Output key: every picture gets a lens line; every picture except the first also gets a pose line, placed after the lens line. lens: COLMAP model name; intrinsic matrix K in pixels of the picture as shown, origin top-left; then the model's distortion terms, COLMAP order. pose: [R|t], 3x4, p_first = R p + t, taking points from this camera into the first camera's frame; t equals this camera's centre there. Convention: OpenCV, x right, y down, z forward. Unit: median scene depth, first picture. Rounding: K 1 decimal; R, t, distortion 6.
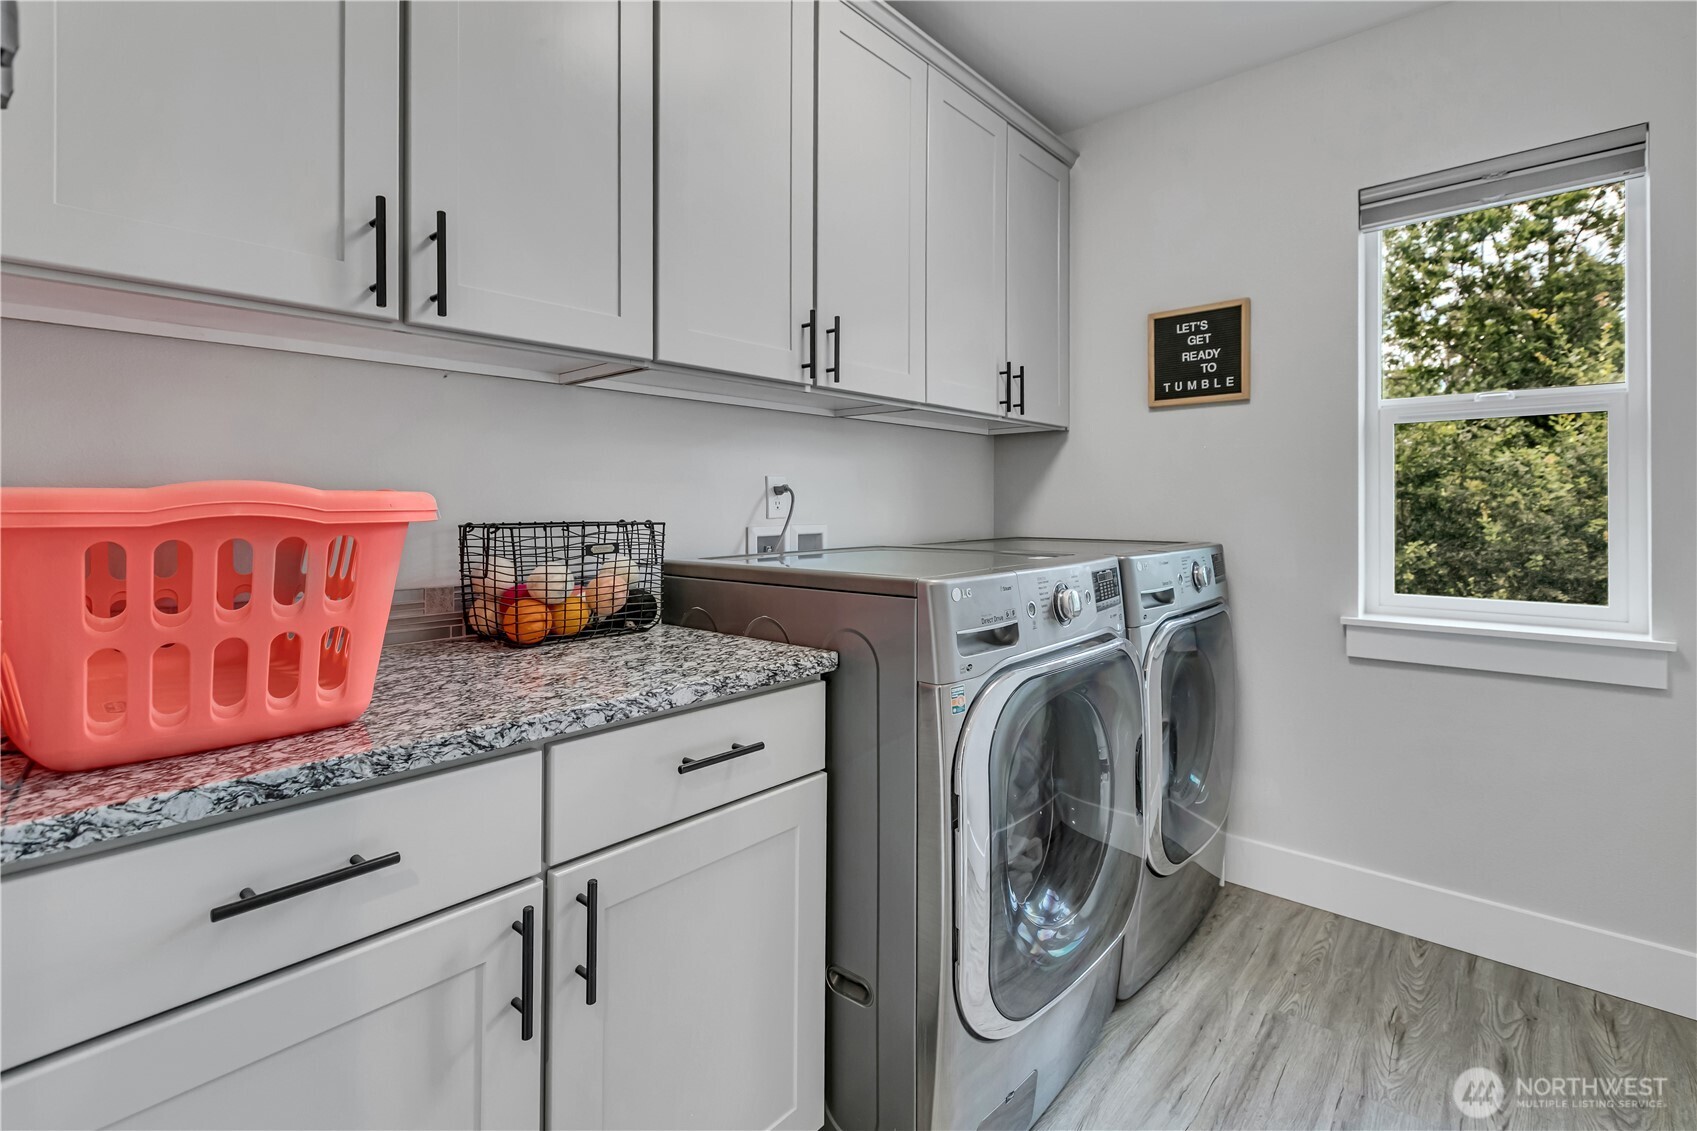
lens RADIAL K [[802.2, 0, 879.6], [0, 802.2, 527.5], [0, 0, 1]] dist [0.000231, 0.000280]
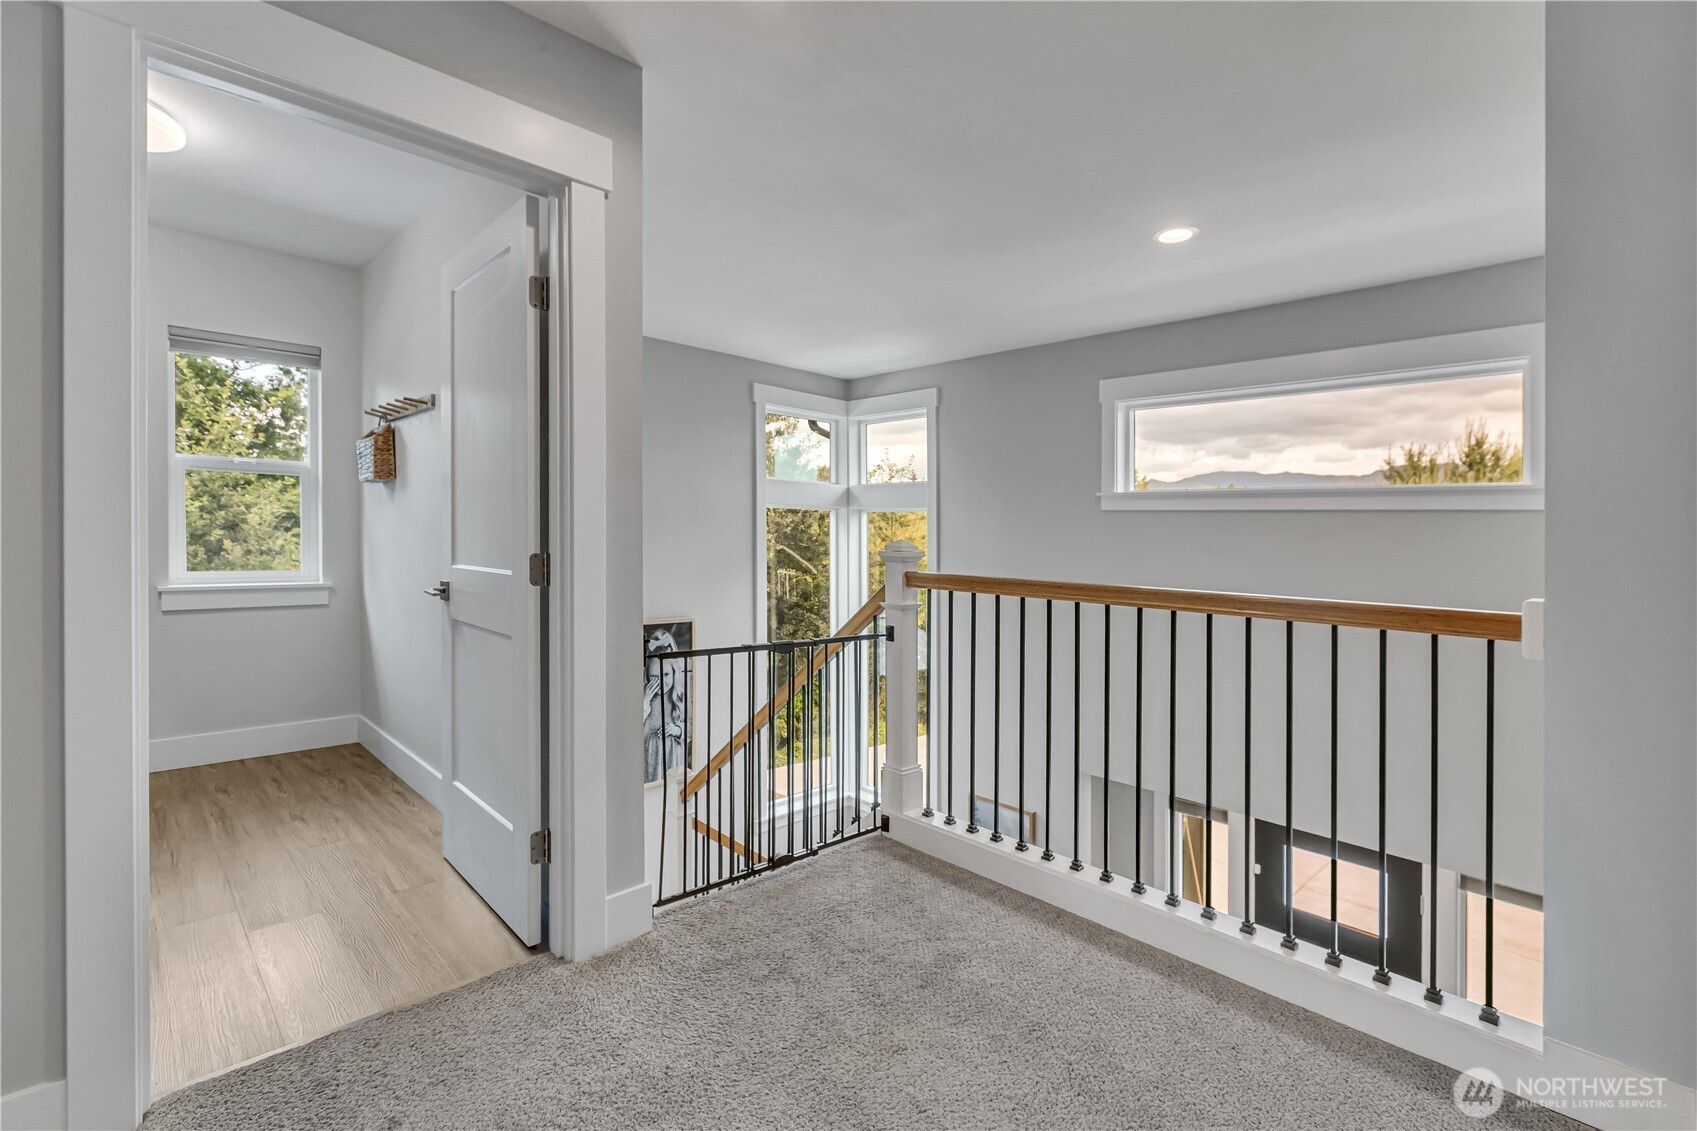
lens RADIAL K [[802.2, 0, 879.6], [0, 802.2, 527.5], [0, 0, 1]] dist [0.000231, 0.000280]
pose [[0.114356, 0.008731, 0.993401, -0.872994], [0.007175, 0.999928, -0.009615, 0.017310], [-0.993414, 0.008227, 0.114285, -0.639345]]
